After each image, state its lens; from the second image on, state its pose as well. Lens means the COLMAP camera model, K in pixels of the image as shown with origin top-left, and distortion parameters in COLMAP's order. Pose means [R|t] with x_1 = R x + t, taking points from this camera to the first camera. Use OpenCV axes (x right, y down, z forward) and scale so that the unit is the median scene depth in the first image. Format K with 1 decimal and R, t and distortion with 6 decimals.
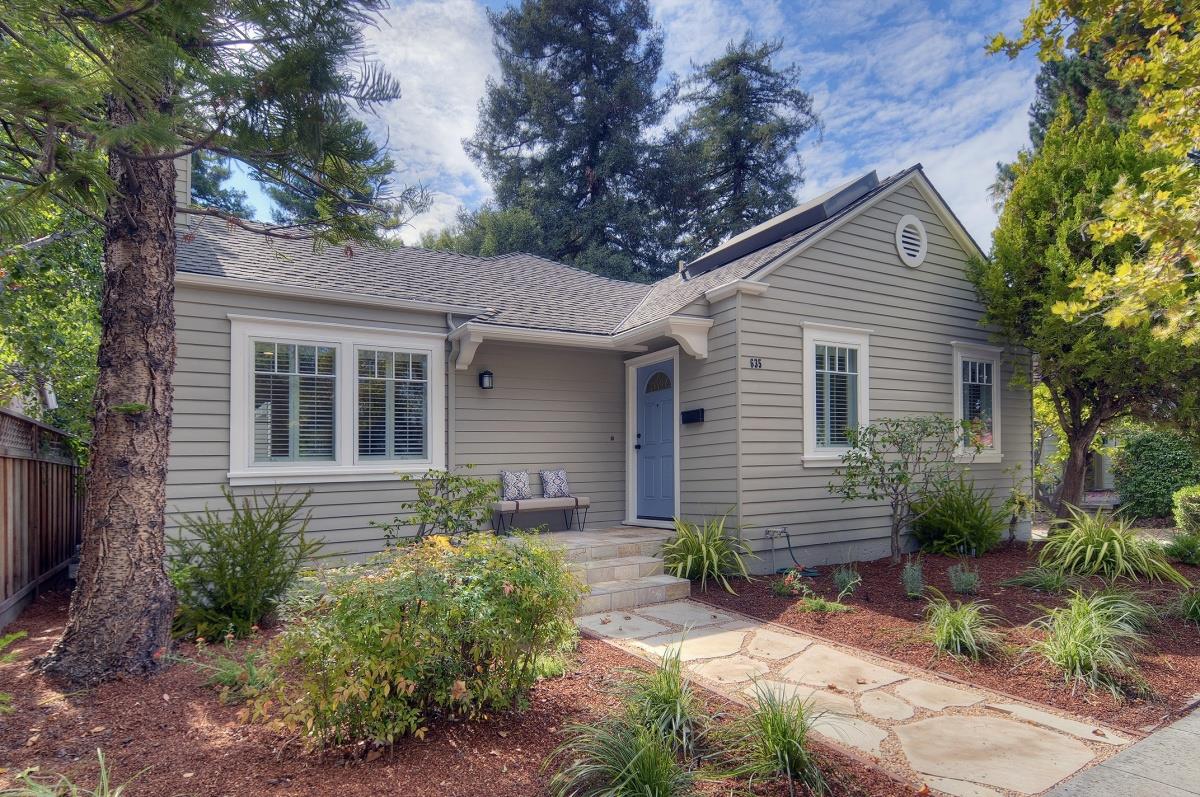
lens RADIAL K [[653.8, 0, 600.0], [0, 653.8, 398.5], [0, 0, 1]] dist [-0.038734, -0.000845]
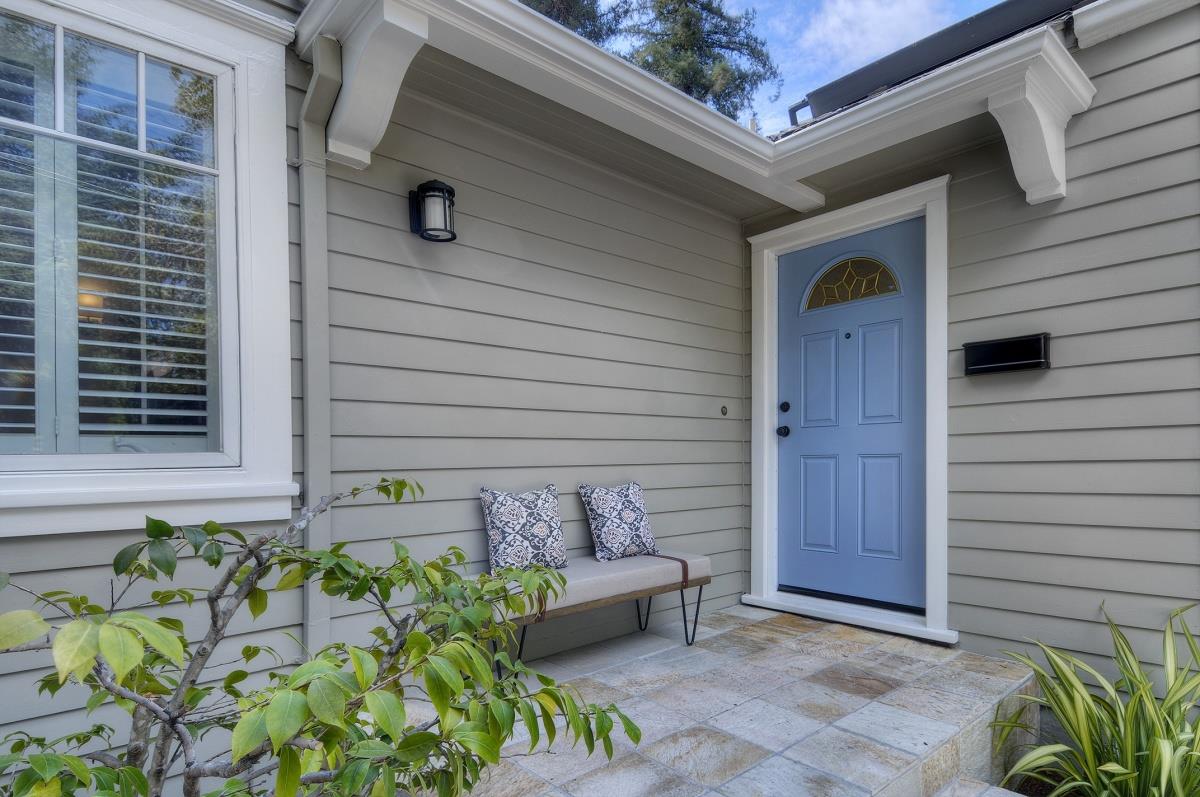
lens RADIAL K [[636.5, 0, 650.9], [0, 636.5, 466.5], [0, 0, 1]] dist [0.031959, -0.000574]
pose [[0.975008, 0.019205, 0.221340, -0.134879], [-0.047320, 0.991349, 0.122429, 0.052409], [-0.217073, -0.129843, 0.967481, 0.639711]]
